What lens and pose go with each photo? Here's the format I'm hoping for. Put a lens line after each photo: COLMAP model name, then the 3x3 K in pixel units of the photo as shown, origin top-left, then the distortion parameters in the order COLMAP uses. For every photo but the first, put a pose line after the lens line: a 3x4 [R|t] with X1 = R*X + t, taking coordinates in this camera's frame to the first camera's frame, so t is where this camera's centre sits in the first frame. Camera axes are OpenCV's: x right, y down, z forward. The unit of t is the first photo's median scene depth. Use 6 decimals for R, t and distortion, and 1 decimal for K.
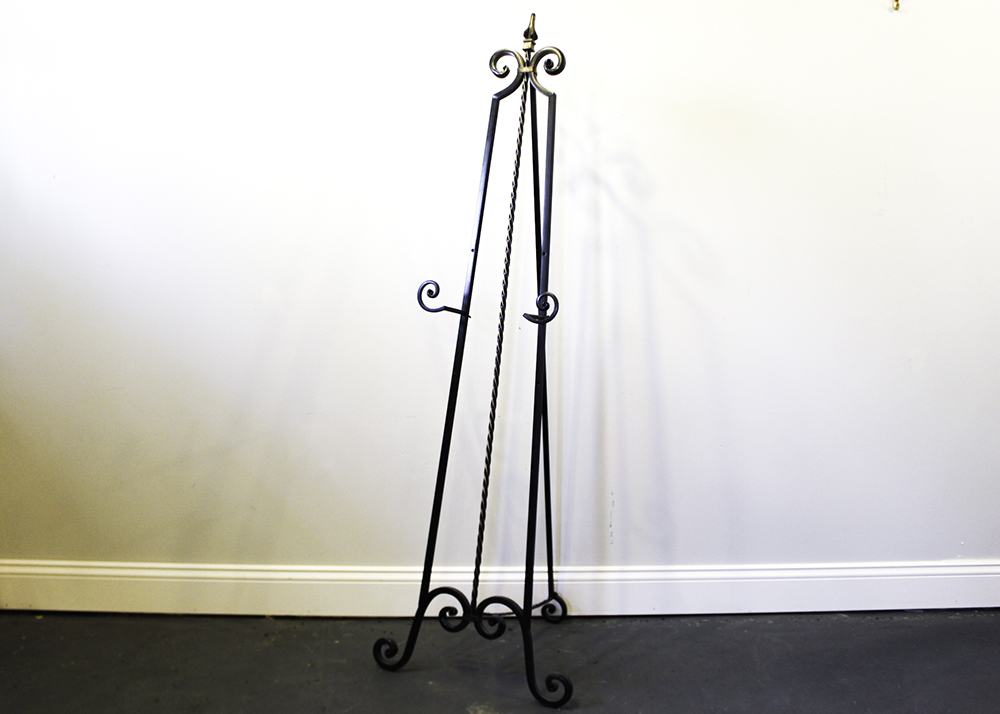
lens RADIAL K [[927.7, 0, 501.1], [0, 927.7, 397.3], [0, 0, 1]] dist [-0.120111, 0.007975]
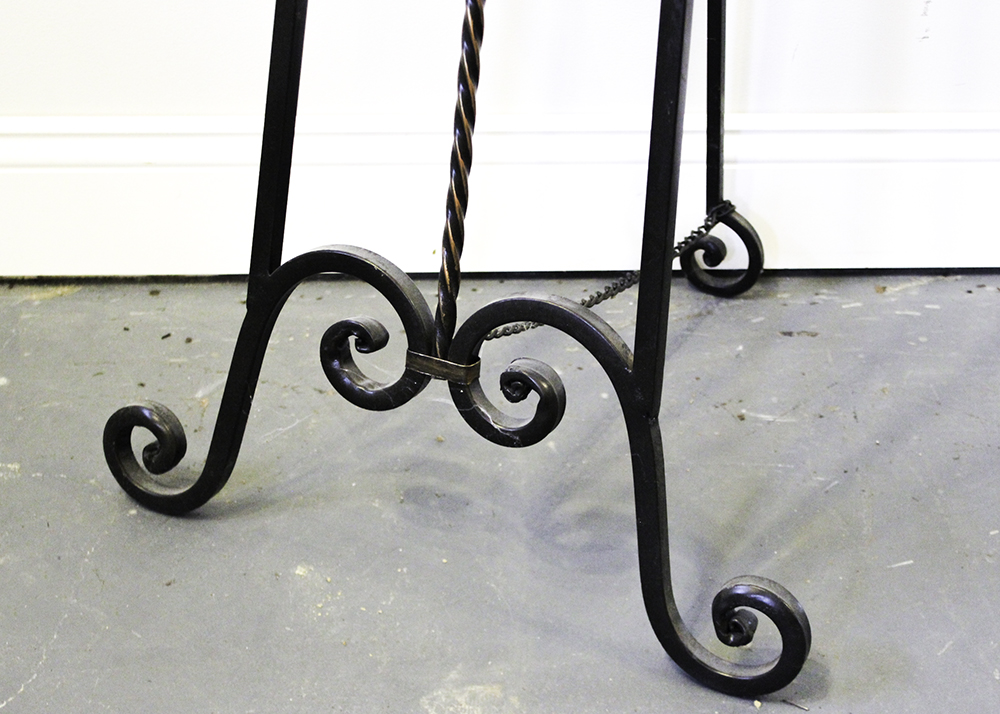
lens RADIAL K [[1980.6, 0, 520.3], [0, 1980.6, 357.2], [0, 0, 1]] dist [0.035861, 0.059087]
pose [[0.999894, 0.005298, -0.013538, -0.000523], [0.000078, 0.929274, 0.369391, 0.021969], [0.014538, -0.369353, 0.929175, 0.450476]]
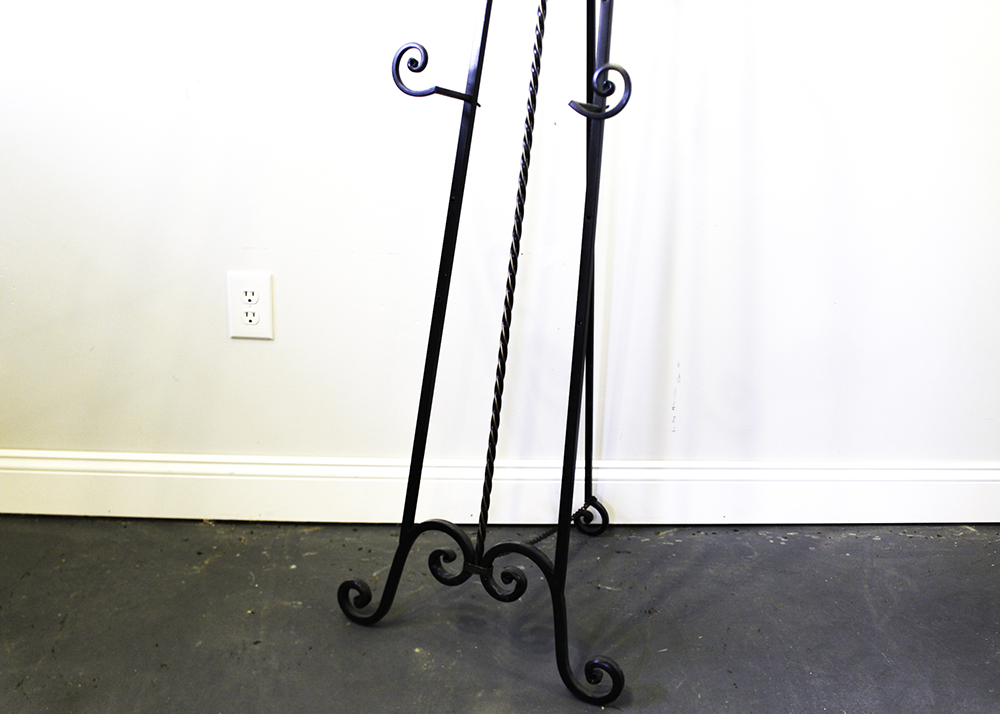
lens RADIAL K [[927.7, 0, 501.1], [0, 927.7, 397.3], [0, 0, 1]] dist [-0.120111, 0.007975]
pose [[0.999677, 0.019609, -0.016145, -0.005502], [-0.015599, 0.975592, 0.219035, -0.030666], [0.020046, -0.218713, 0.975583, 0.358885]]
